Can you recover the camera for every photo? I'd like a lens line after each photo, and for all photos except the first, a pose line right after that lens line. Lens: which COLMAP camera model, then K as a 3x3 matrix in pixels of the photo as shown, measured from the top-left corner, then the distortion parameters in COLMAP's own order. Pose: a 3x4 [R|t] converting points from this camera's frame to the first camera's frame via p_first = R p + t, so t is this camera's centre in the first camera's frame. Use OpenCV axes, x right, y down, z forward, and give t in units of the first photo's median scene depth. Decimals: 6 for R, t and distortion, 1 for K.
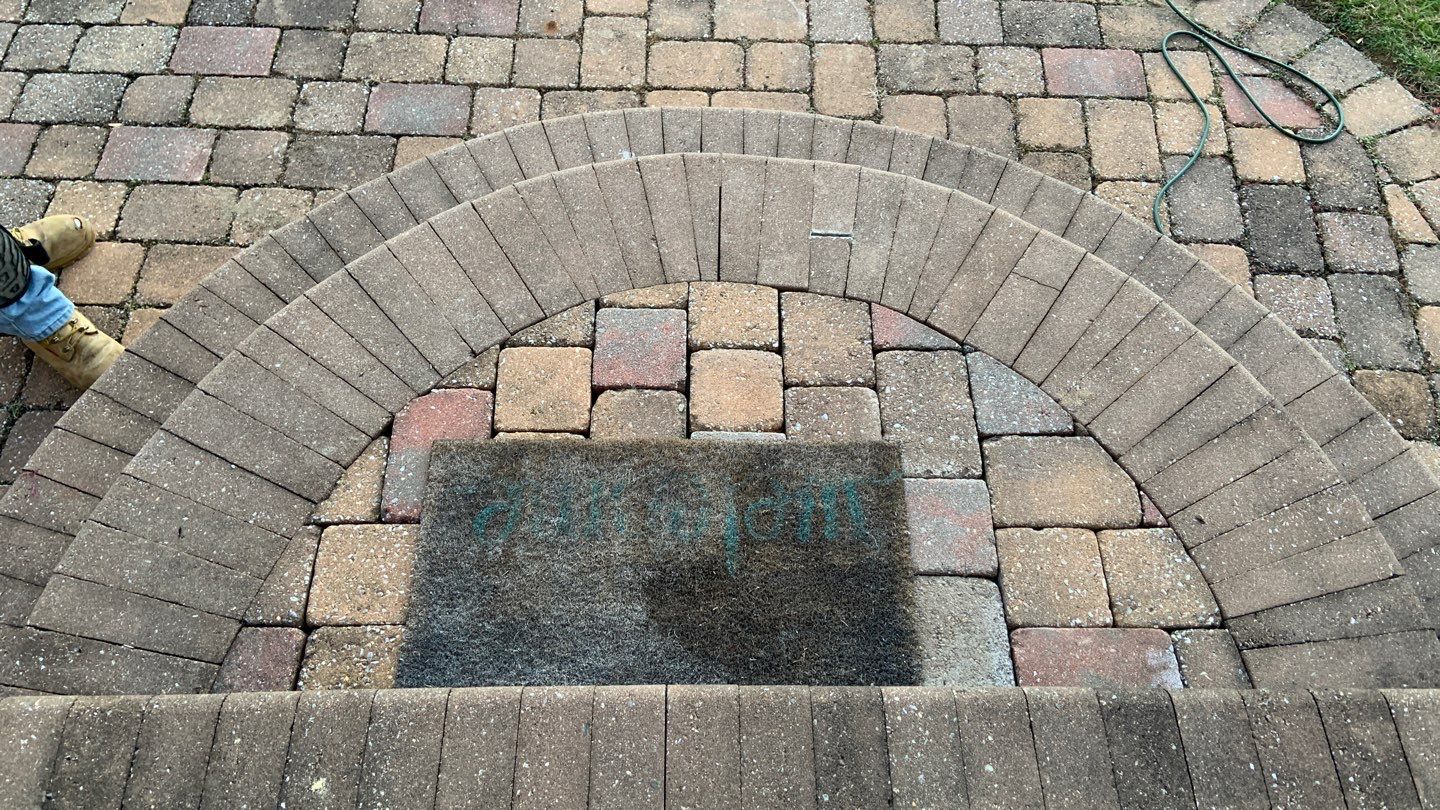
lens RADIAL K [[1076.0, 0, 717.3], [0, 1076.0, 382.5], [0, 0, 1]] dist [0.135880, -0.171824]
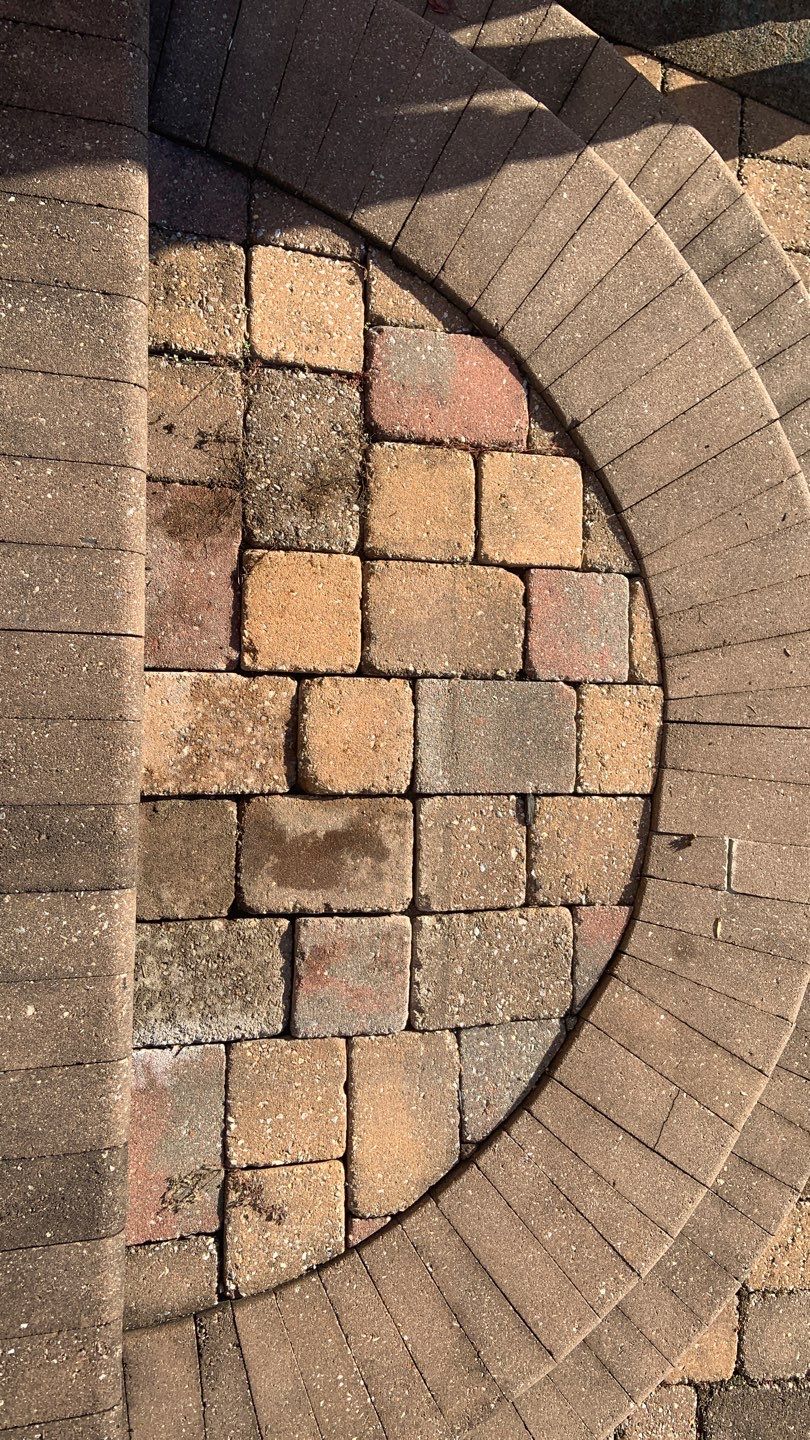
lens RADIAL K [[1076.0, 0, 409.0], [0, 1076.0, 711.2], [0, 0, 1]] dist [0.135880, -0.171824]
pose [[-0.019319, 0.998740, -0.046321, 0.027359], [-0.973911, -0.008321, 0.226777, -0.069849], [0.226105, 0.049493, 0.972845, 0.124712]]
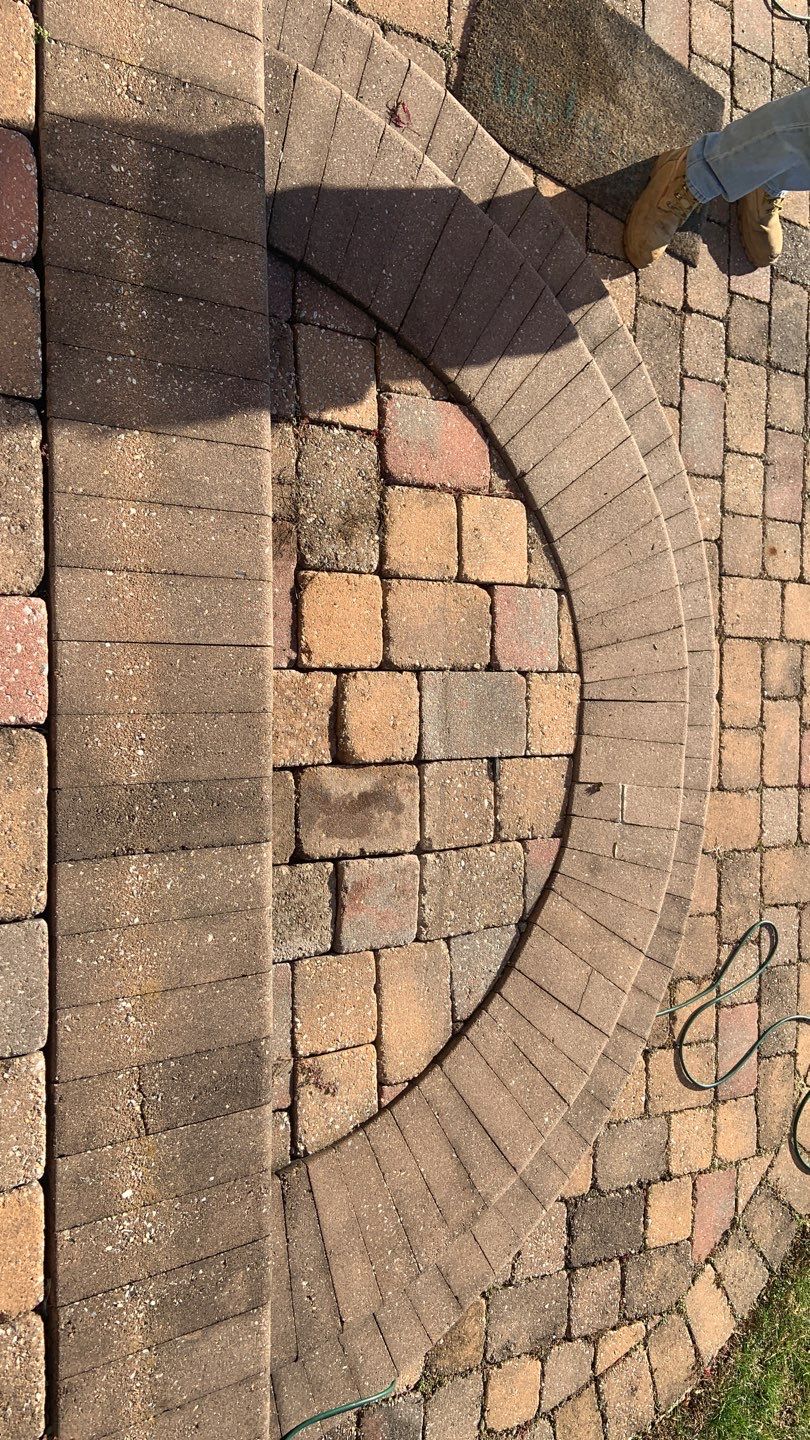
lens RADIAL K [[1076.0, 0, 409.0], [0, 1076.0, 711.2], [0, 0, 1]] dist [0.135880, -0.171824]
pose [[0.006241, 0.999938, -0.009242, 0.017026], [-0.997069, 0.005517, -0.076306, 0.128990], [-0.076251, 0.009691, 0.997042, -0.060166]]
